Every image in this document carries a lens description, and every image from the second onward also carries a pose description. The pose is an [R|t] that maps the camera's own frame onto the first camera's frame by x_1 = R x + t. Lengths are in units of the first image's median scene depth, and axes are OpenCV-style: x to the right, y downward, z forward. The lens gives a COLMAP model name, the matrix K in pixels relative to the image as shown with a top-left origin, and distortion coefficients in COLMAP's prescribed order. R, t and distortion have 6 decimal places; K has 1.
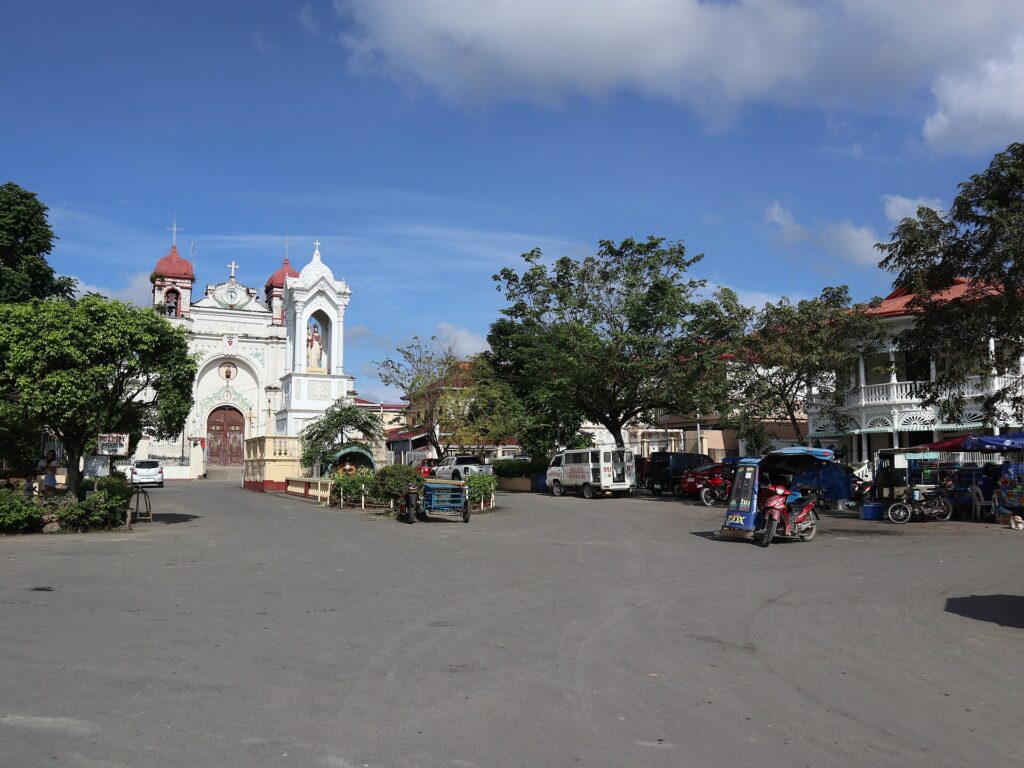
lens RADIAL K [[933.5, 0, 512.0], [0, 933.5, 384.0], [0, 0, 1]] dist [-0.058654, 0.004422]
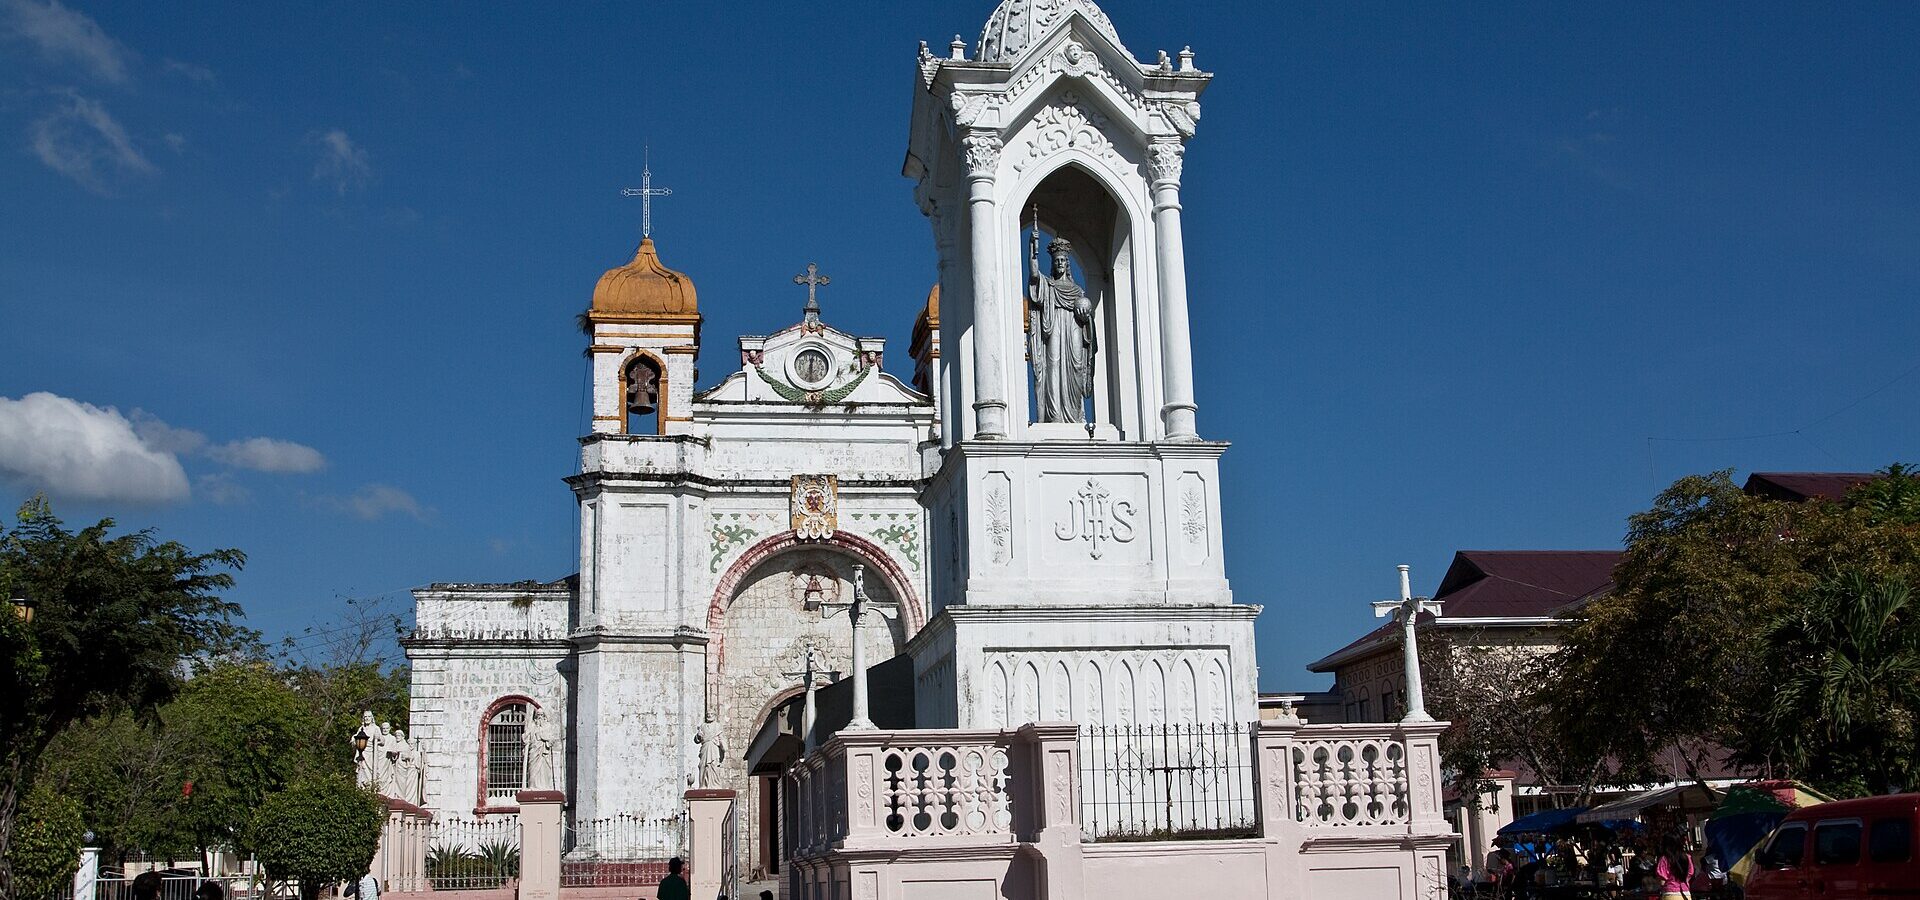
lens RADIAL K [[1945.5, 0, 960.0], [0, 1945.5, 450.0], [0, 0, 1]] dist [-0.000627, -0.002504]
pose [[0.963067, -0.089692, -0.253885, -0.074718], [0.058809, 0.990192, -0.126731, 0.028829], [0.262761, 0.107120, 0.958896, 0.344857]]
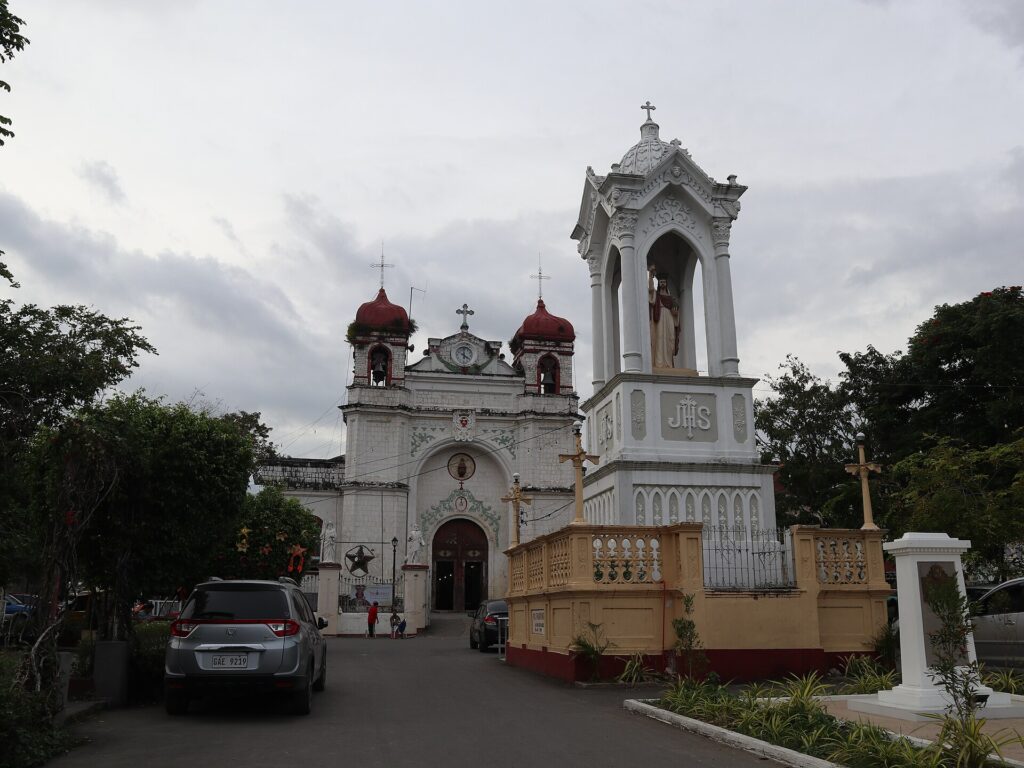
lens RADIAL K [[933.5, 0, 512.0], [0, 933.5, 384.0], [0, 0, 1]] dist [-0.058654, 0.004422]
pose [[0.970838, -0.064590, -0.230872, -0.115598], [0.028755, 0.987443, -0.155336, 0.032878], [0.238006, 0.144167, 0.960504, 0.367143]]
